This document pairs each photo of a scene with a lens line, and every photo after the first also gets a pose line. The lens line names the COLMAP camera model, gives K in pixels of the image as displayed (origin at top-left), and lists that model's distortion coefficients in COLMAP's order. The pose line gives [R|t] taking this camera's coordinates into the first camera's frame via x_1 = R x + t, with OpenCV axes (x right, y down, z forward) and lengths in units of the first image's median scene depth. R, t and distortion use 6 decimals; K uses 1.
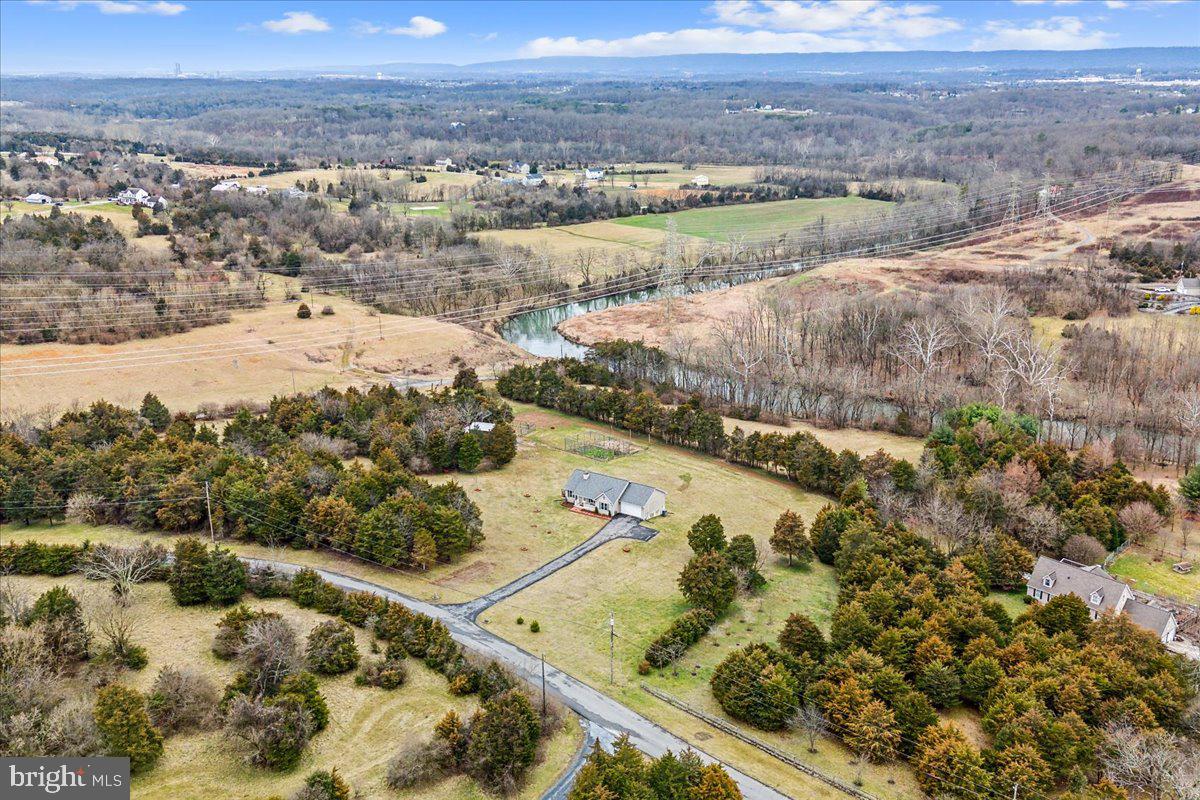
lens RADIAL K [[1065.7, 0, 618.9], [0, 1065.7, 397.5], [0, 0, 1]] dist [0.002249, -0.003462]
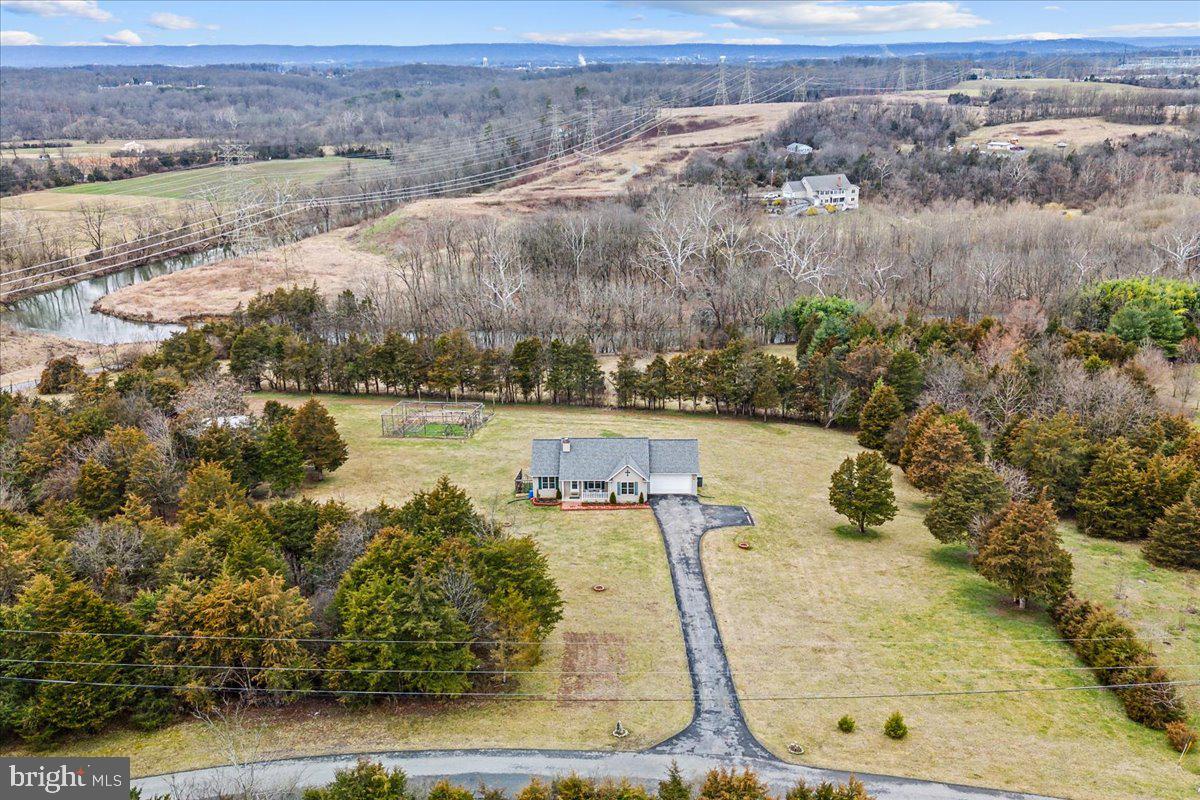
lens RADIAL K [[1065.7, 0, 618.9], [0, 1065.7, 397.5], [0, 0, 1]] dist [0.002249, -0.003462]
pose [[0.830719, -0.162126, 0.532561, -0.168238], [0.164493, 0.985423, 0.043405, 0.016380], [-0.531835, 0.051545, 0.845278, 0.286636]]
